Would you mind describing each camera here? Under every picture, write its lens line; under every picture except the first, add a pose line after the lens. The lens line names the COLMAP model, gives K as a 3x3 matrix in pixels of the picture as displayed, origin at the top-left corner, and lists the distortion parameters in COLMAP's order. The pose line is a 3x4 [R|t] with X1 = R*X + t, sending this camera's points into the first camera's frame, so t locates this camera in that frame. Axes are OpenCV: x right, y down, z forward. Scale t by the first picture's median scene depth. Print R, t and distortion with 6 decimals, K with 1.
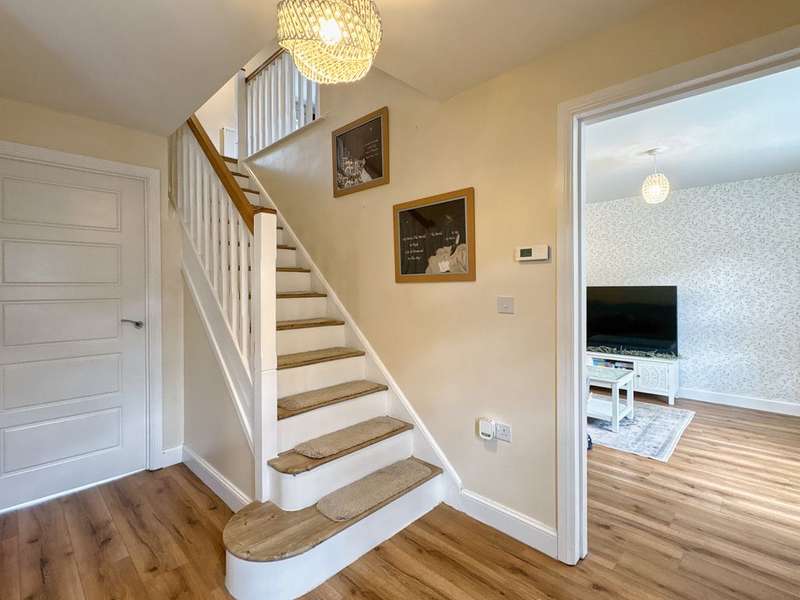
lens RADIAL K [[383.9, 0, 400.0], [0, 383.9, 300.0], [0, 0, 1]] dist [-0.000326, -0.000007]
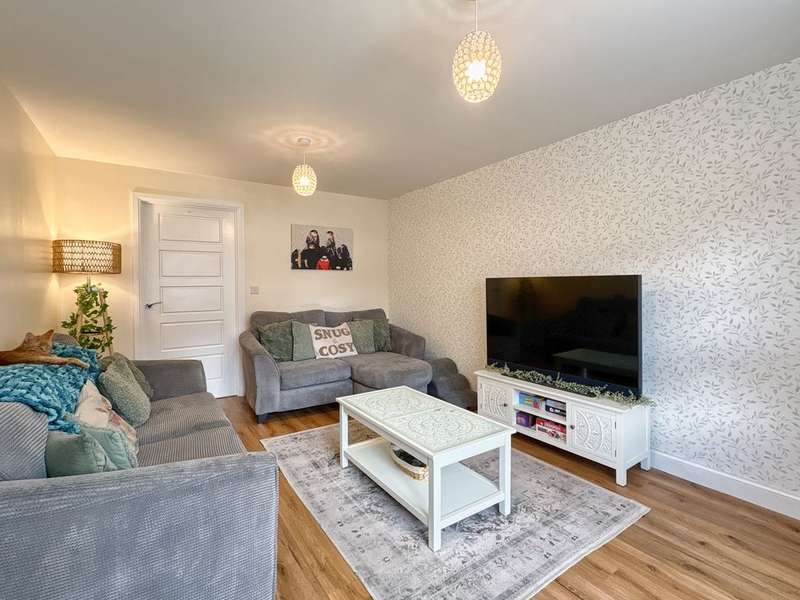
lens RADIAL K [[383.9, 0, 400.0], [0, 383.9, 300.0], [0, 0, 1]] dist [-0.000326, -0.000007]
pose [[0.978914, 0.008137, -0.204112, 0.492233], [-0.005516, 0.999895, 0.013407, -0.005760], [0.204200, -0.011998, 0.978856, 0.375313]]
